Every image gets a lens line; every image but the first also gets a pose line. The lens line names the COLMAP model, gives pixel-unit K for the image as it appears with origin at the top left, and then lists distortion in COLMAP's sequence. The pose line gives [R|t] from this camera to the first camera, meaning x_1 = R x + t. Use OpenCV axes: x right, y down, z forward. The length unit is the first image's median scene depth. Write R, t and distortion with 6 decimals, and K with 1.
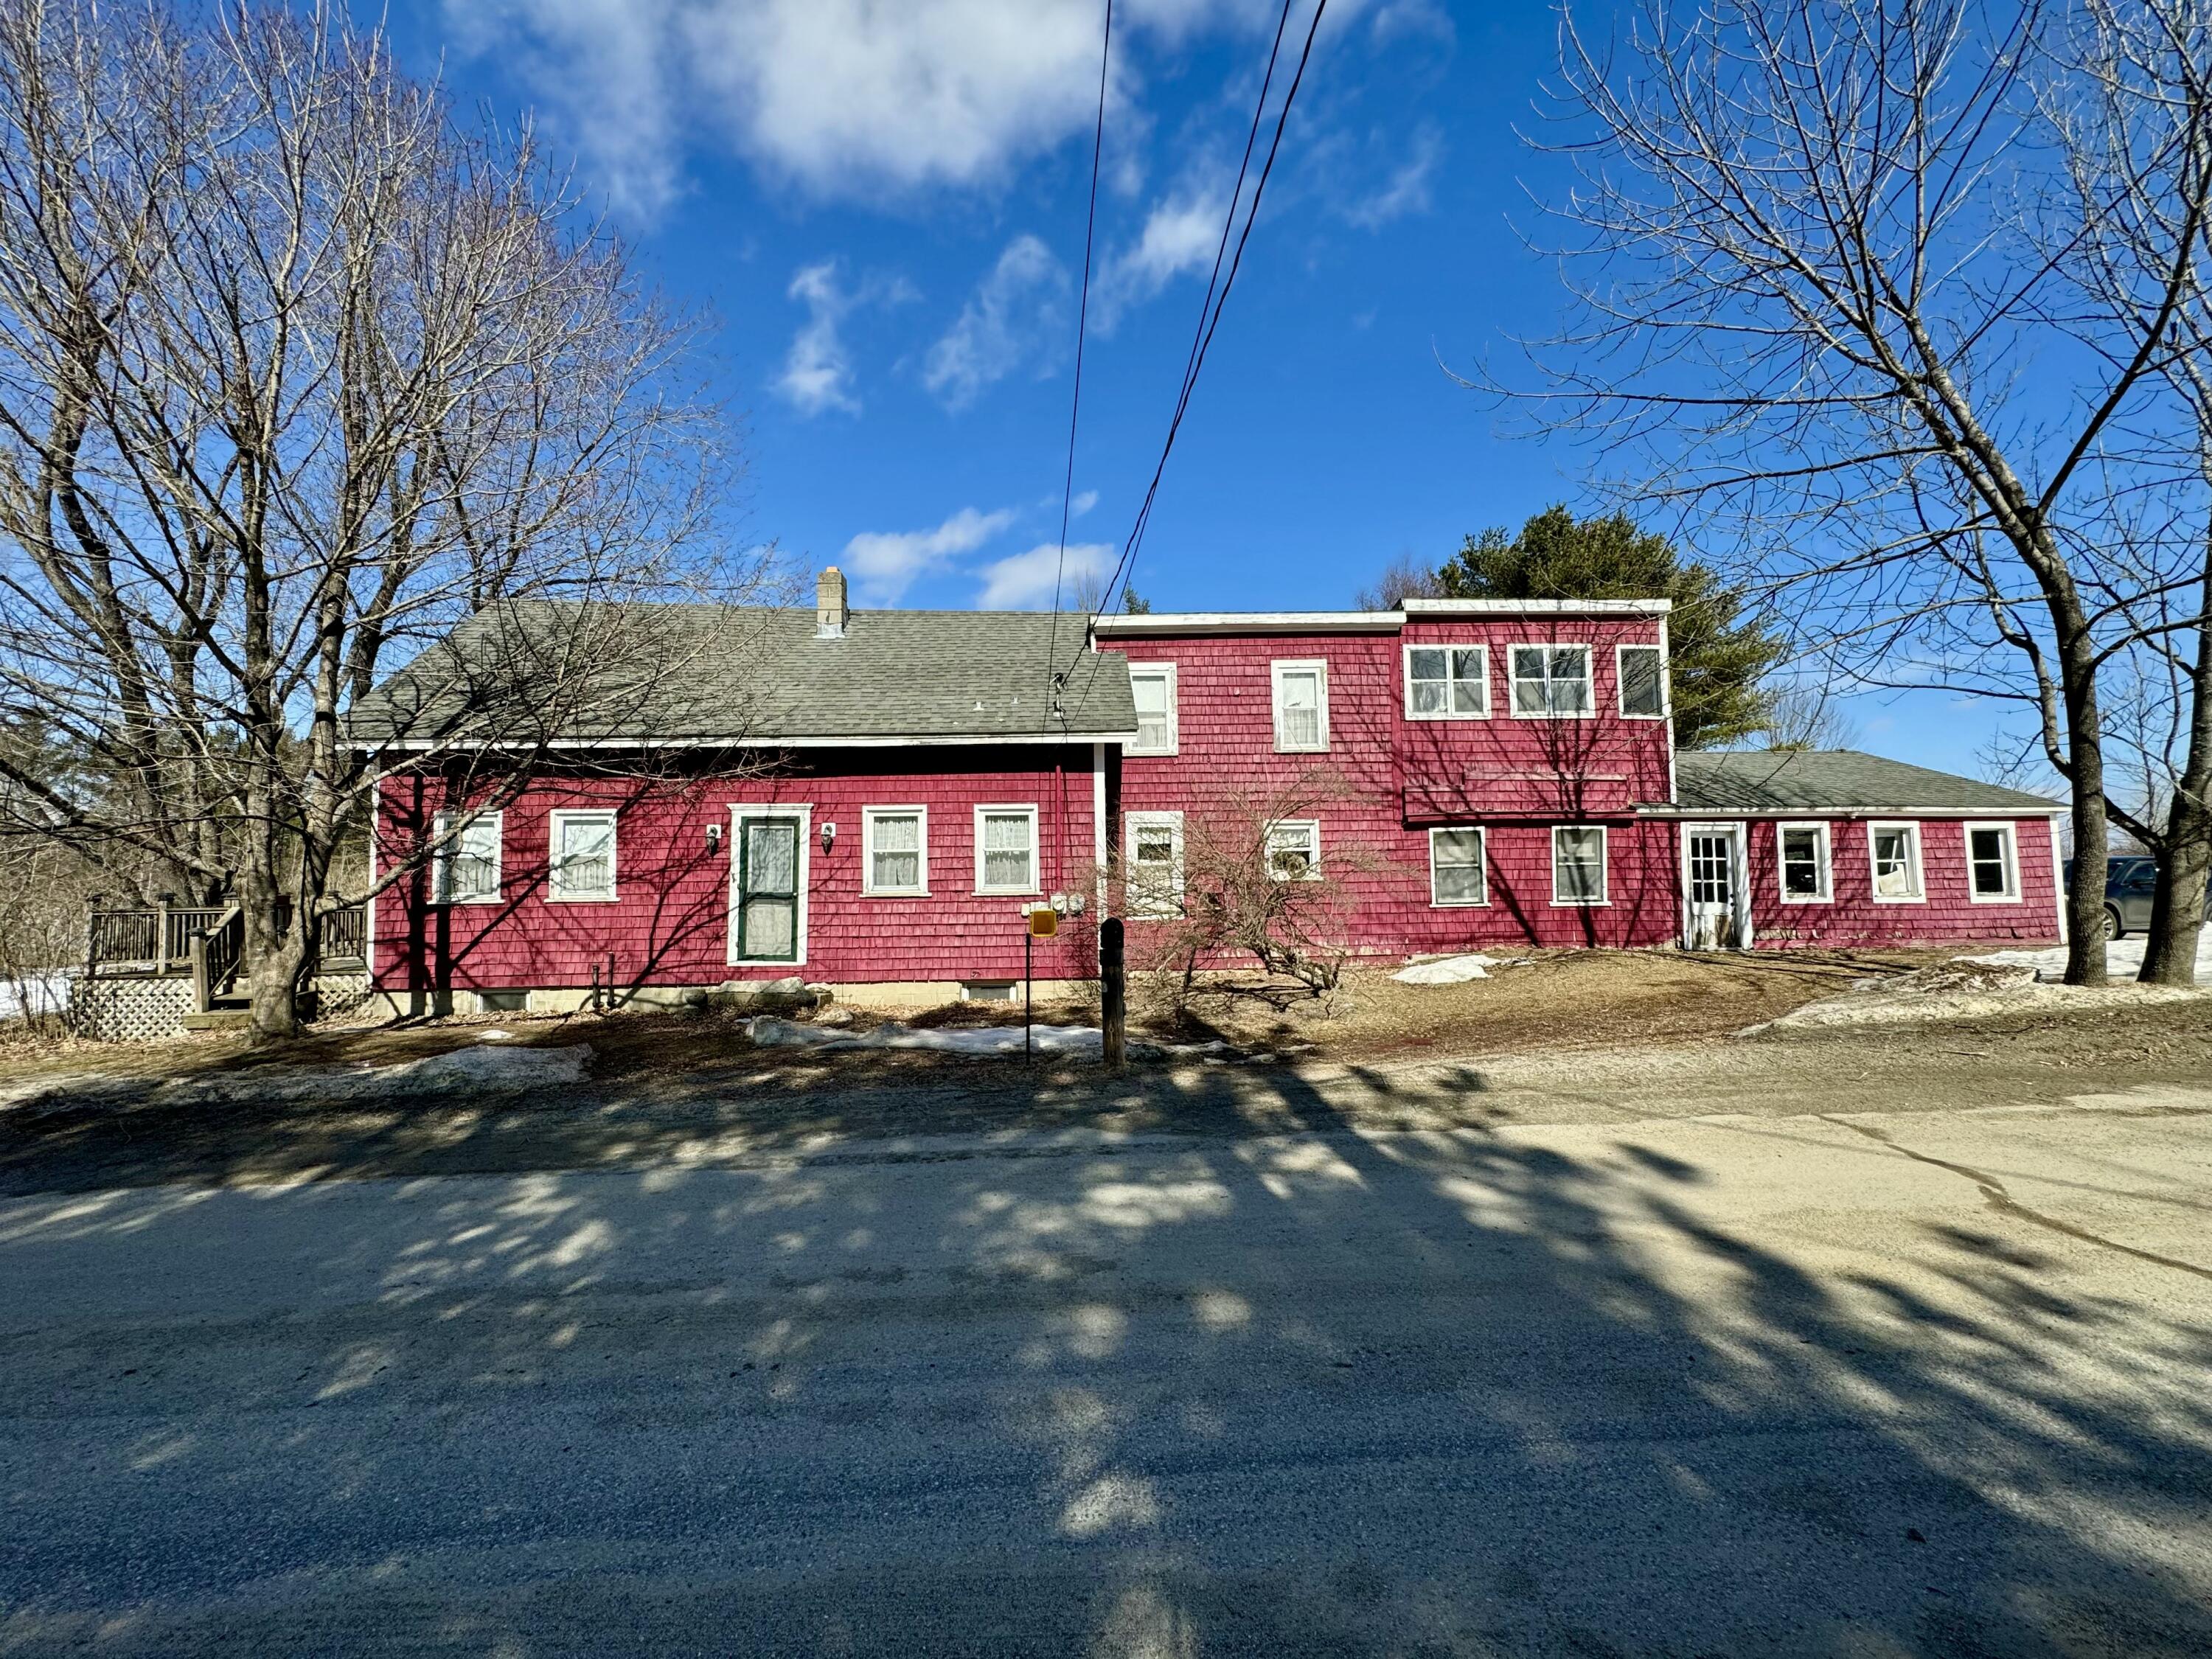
lens RADIAL K [[884.0, 0, 1101.7], [0, 884.0, 824.6], [0, 0, 1]] dist [-0.017282, -0.000254]
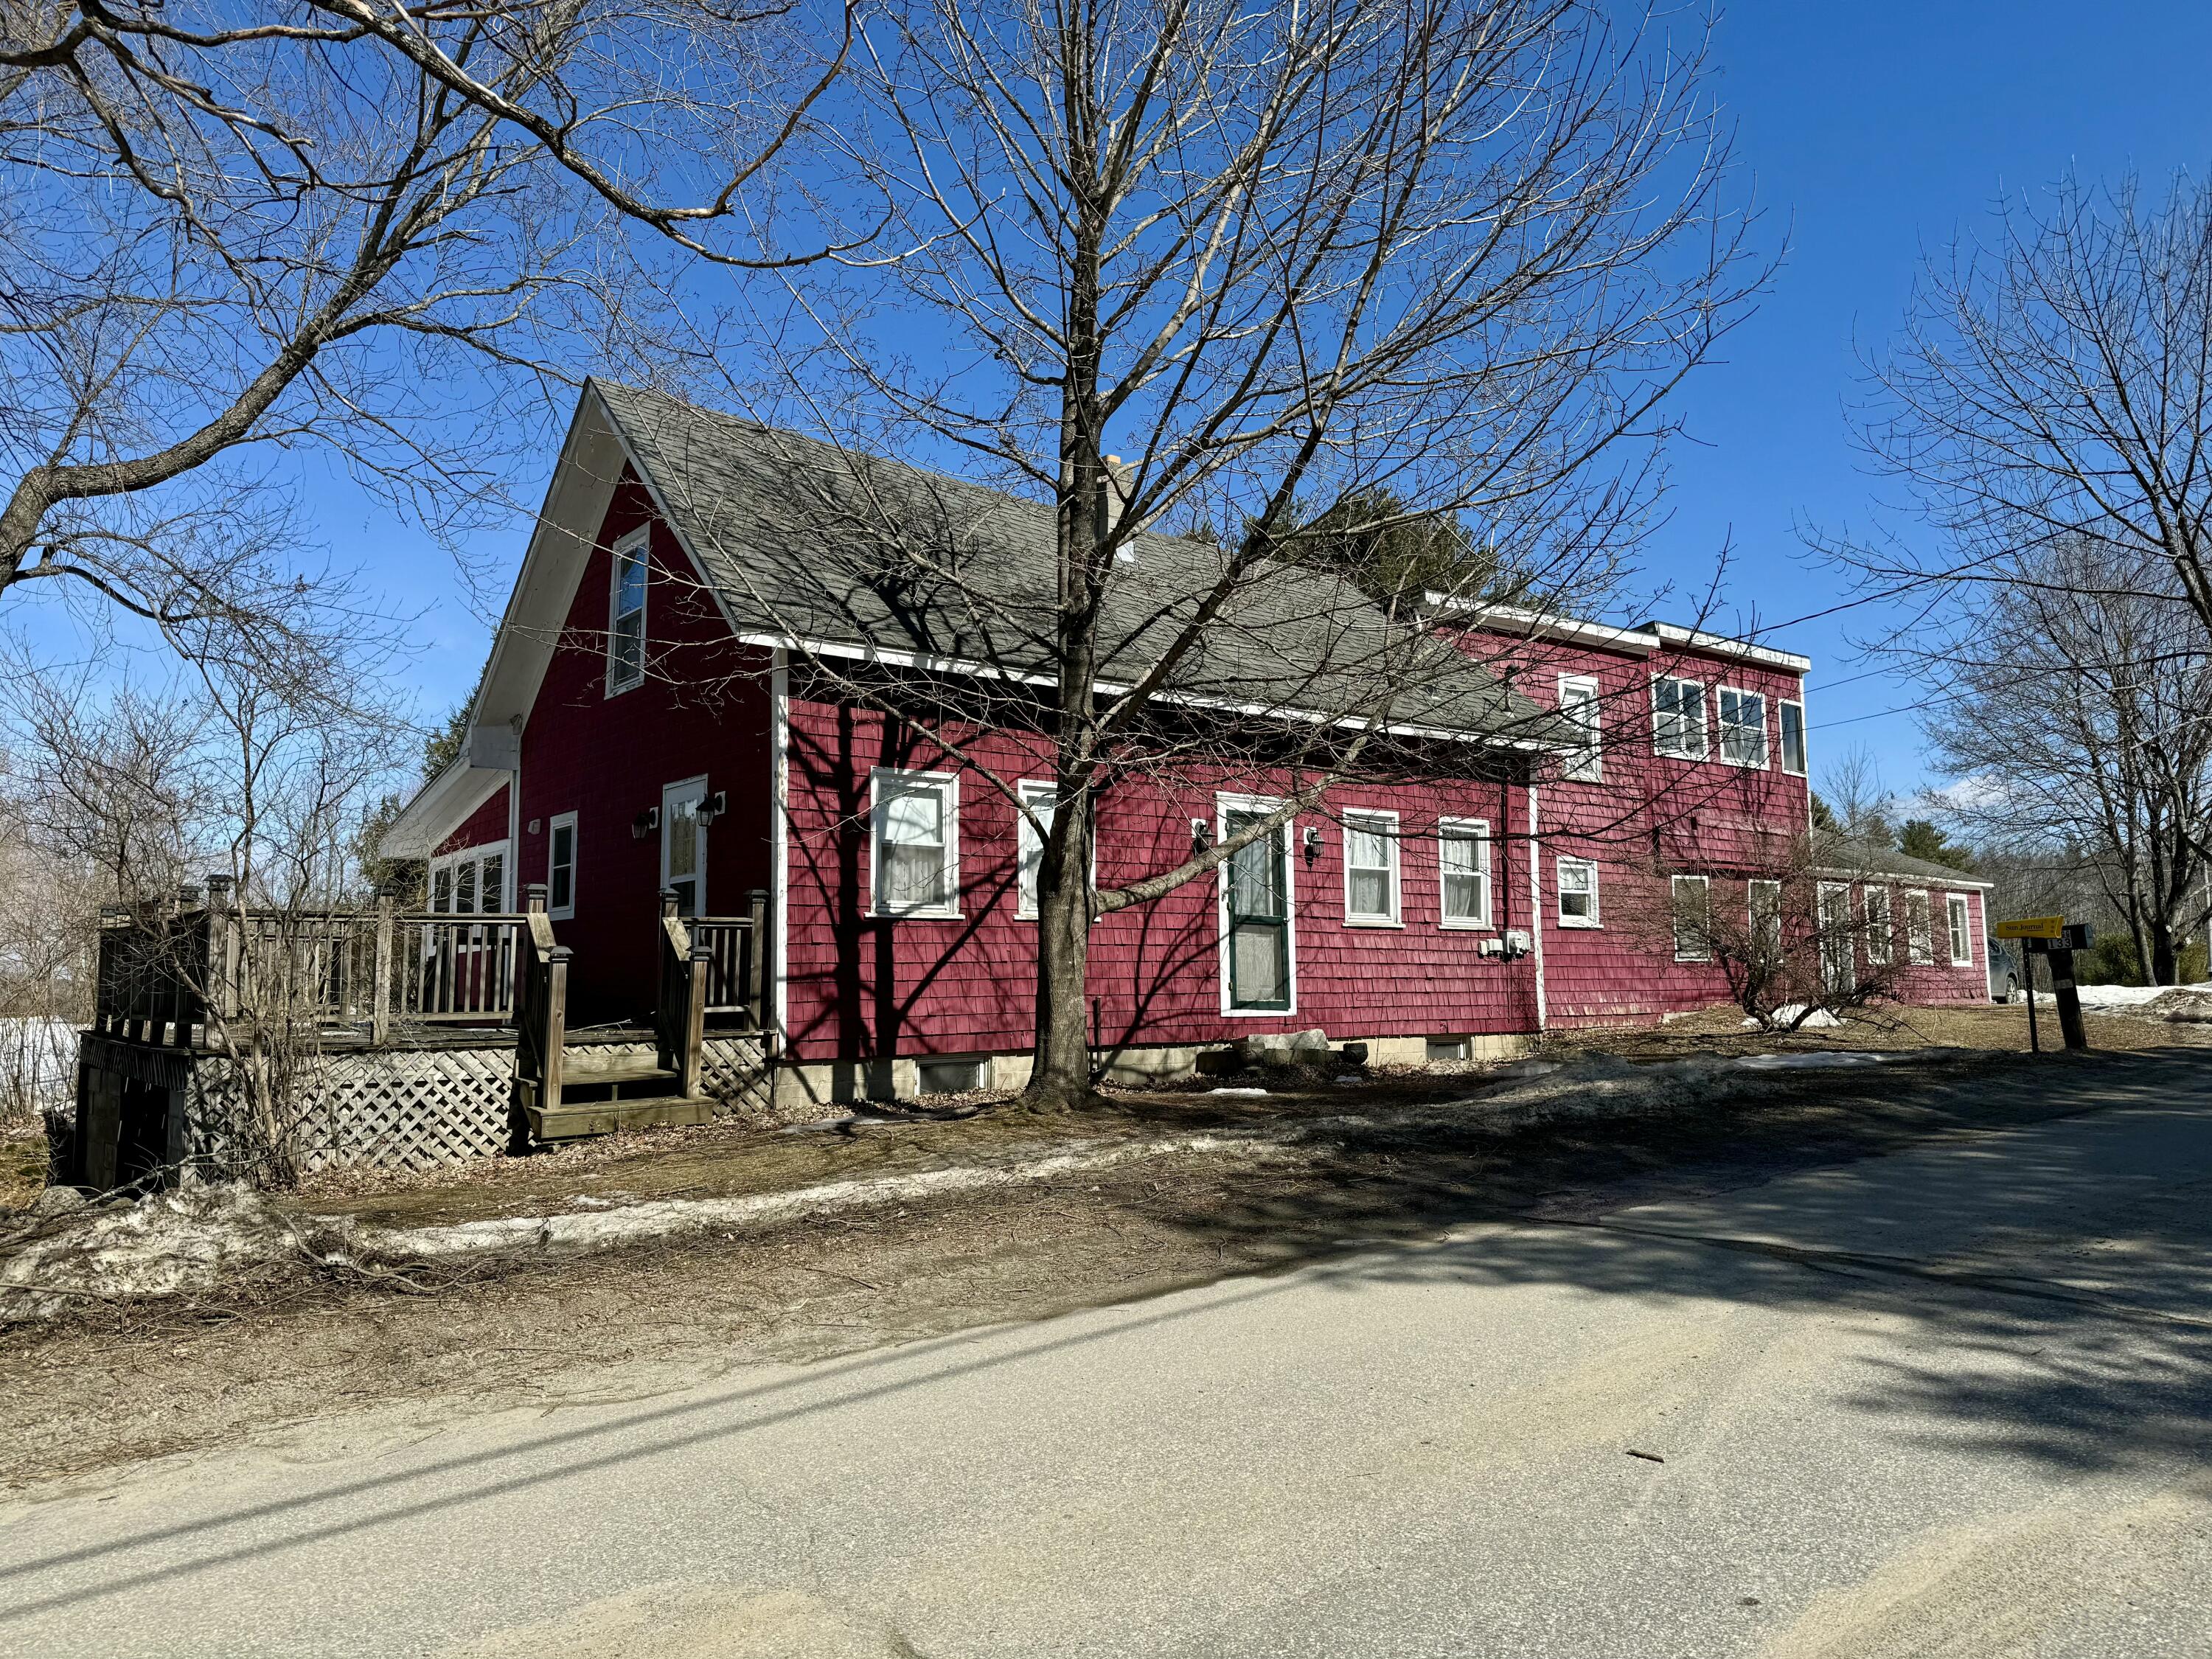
lens RADIAL K [[1546.5, 0, 1107.3], [0, 1546.5, 813.6], [0, 0, 1]] dist [0.062294, -0.003720]
pose [[0.812886, 0.070360, 0.578158, -1.238889], [-0.042803, 0.997209, -0.061176, 0.076686], [-0.580849, 0.024983, 0.813628, 0.023952]]
